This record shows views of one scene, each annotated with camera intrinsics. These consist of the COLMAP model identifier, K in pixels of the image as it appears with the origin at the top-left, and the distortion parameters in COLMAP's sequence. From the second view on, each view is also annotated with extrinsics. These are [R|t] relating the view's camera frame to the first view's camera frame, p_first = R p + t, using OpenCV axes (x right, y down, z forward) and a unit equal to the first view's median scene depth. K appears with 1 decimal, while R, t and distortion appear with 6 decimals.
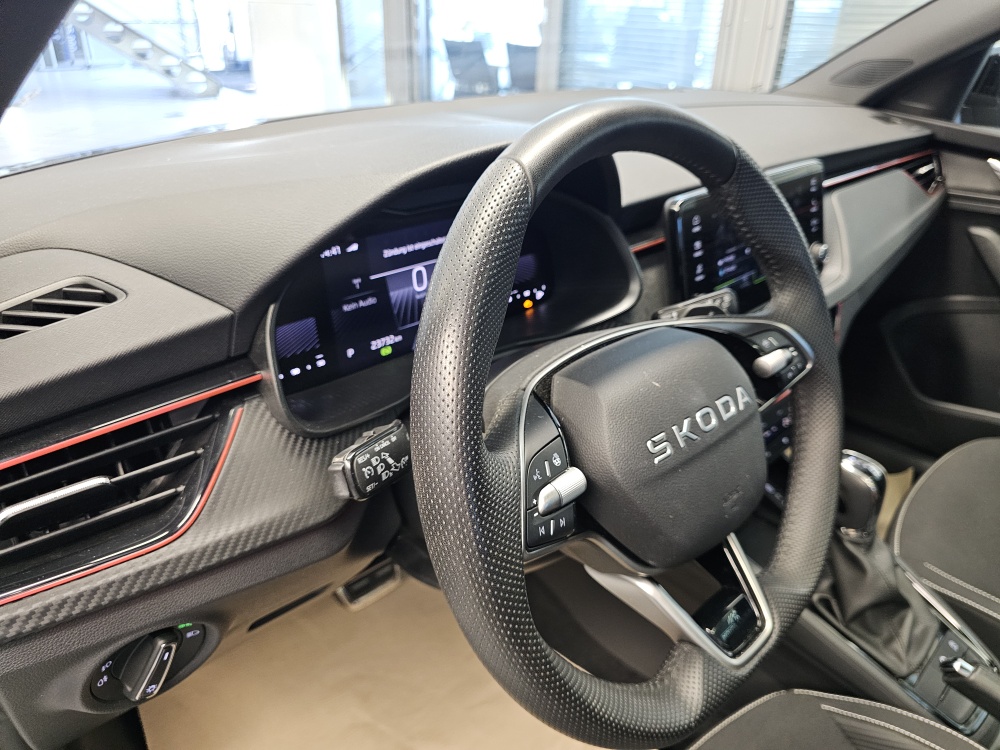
lens RADIAL K [[692.5, 0, 518.1], [0, 692.5, 376.9], [0, 0, 1]] dist [0.044376, -0.065585]
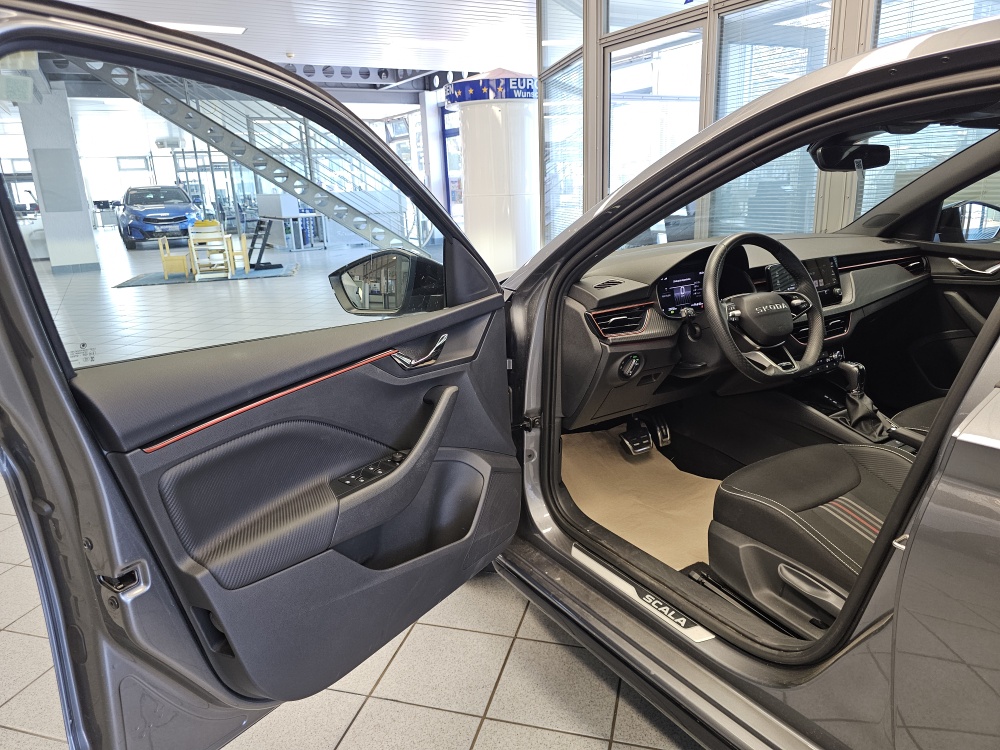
lens RADIAL K [[688.9, 0, 496.2], [0, 688.9, 371.9], [0, 0, 1]] dist [0.029357, -0.041581]
pose [[0.974195, -0.010632, -0.225456, -0.281468], [-0.039165, 0.975774, -0.215249, 1.000901], [0.222282, 0.218524, 0.950178, -2.262210]]
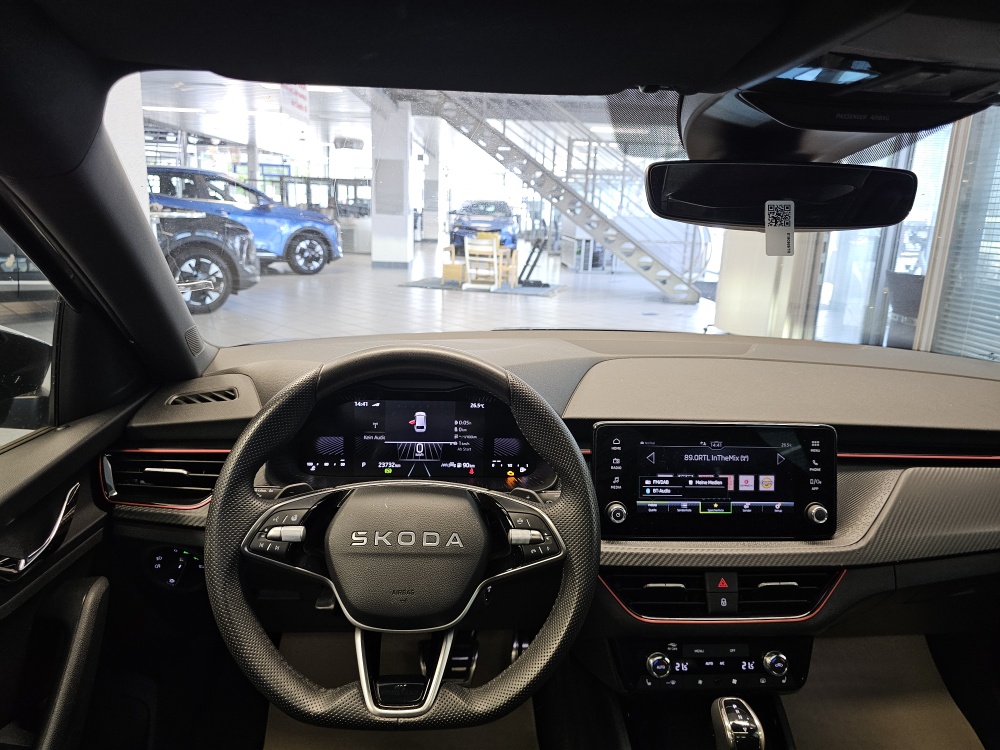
lens RADIAL K [[681.8, 0, 502.0], [0, 681.8, 365.0], [0, 0, 1]] dist [0.062957, -0.099929]
pose [[0.756877, 0.144012, -0.637493, 1.044827], [-0.321673, 0.931179, -0.171556, -0.082859], [0.568914, 0.334912, 0.751113, -0.140388]]
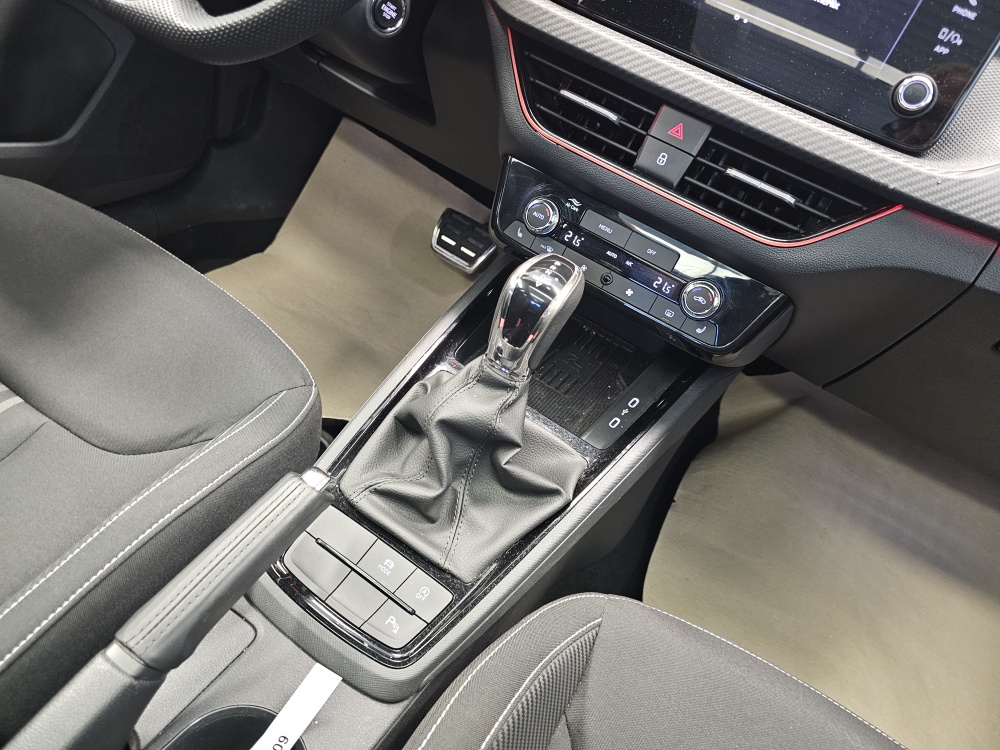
lens RADIAL K [[688.9, 0, 496.2], [0, 688.9, 371.9], [0, 0, 1]] dist [0.029357, -0.041581]
pose [[0.248254, 0.636372, -0.730343, 1.324077], [-0.678839, 0.652138, 0.337482, 0.007966], [0.691048, 0.412004, 0.593890, 0.827542]]
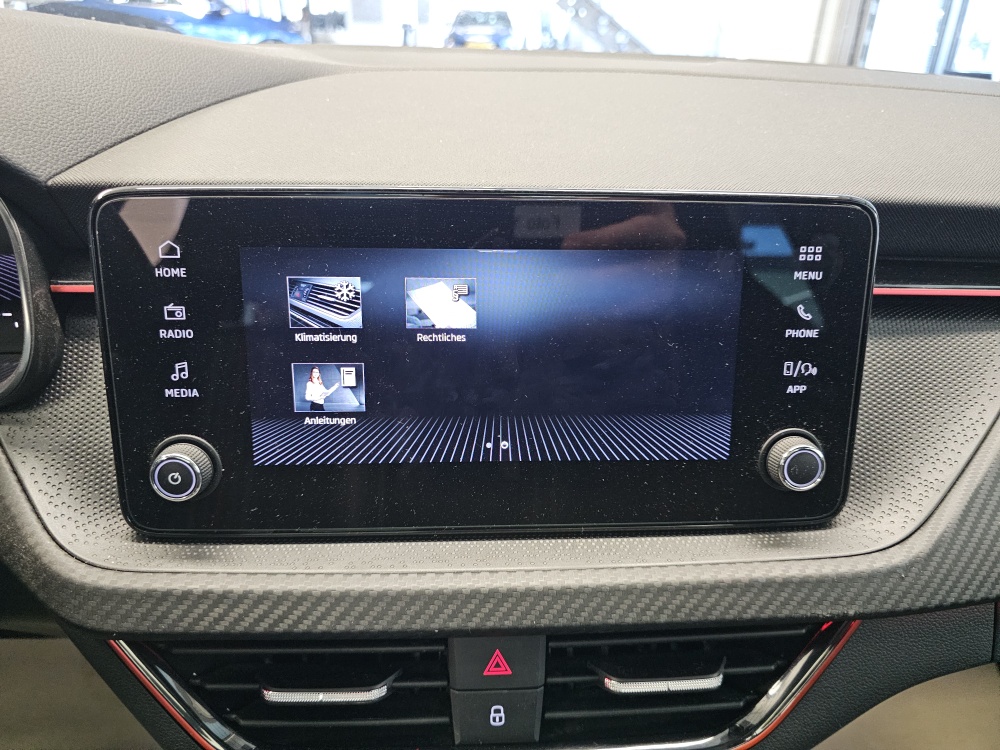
lens RADIAL K [[693.1, 0, 506.9], [0, 693.1, 372.3], [0, 0, 1]] dist [0.012886, -0.040330]
pose [[0.750083, 0.286750, -0.595944, 0.778070], [-0.317759, 0.946546, 0.055503, -0.285814], [0.580003, 0.147735, 0.801106, 0.957127]]
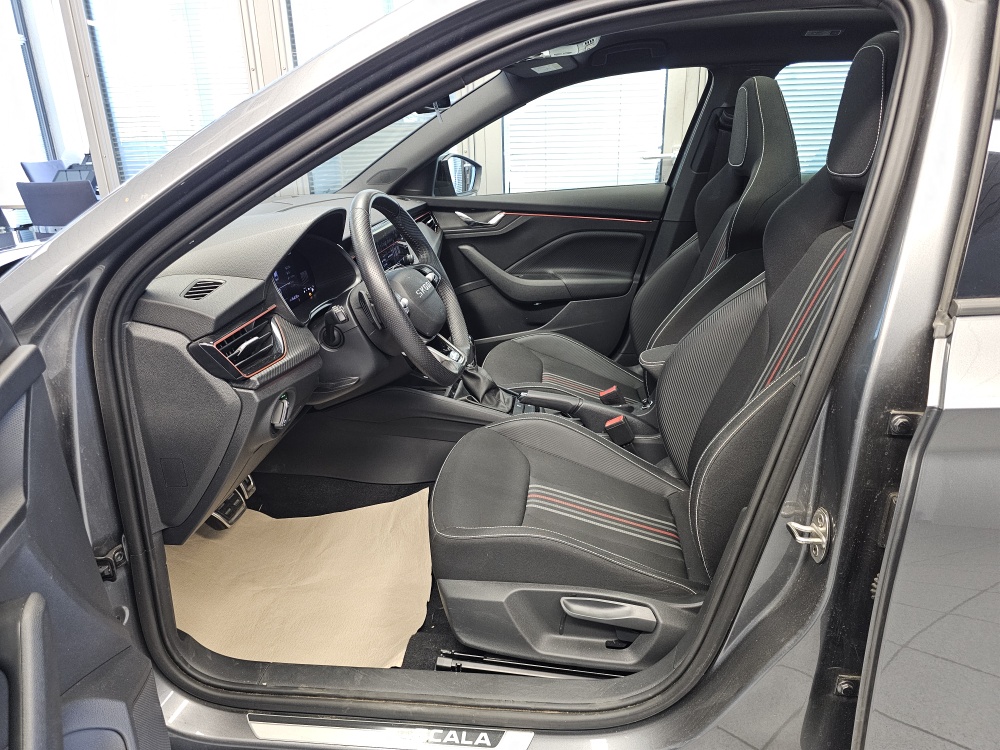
lens RADIAL K [[682.4, 0, 503.6], [0, 682.4, 373.6], [0, 0, 1]] dist [0.050157, -0.000269]
pose [[0.768964, -0.264540, 0.581991, -0.991695], [0.344576, 0.938318, -0.028770, 0.469480], [-0.538481, 0.222663, 0.812686, -1.158020]]
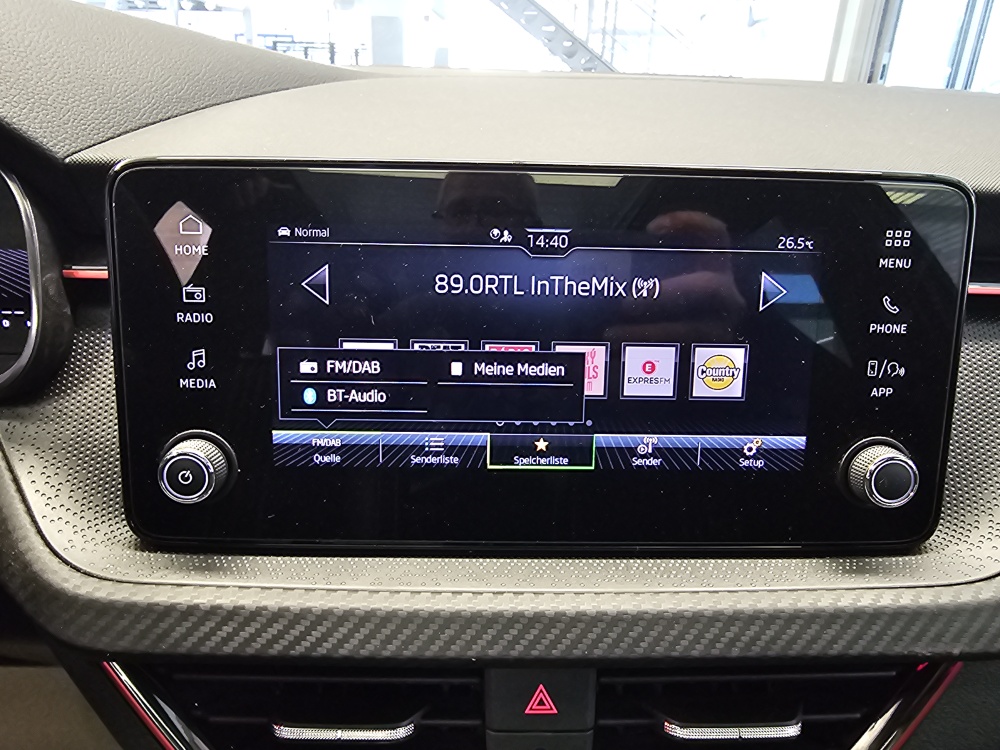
lens RADIAL K [[684.8, 0, 494.0], [0, 684.8, 369.6], [0, 0, 1]] dist [-0.000199, -0.001827]
pose [[0.726957, 0.254728, -0.637689, 0.733789], [-0.330875, 0.943675, -0.000238, -0.242727], [0.601711, 0.211168, 0.770294, 0.992998]]
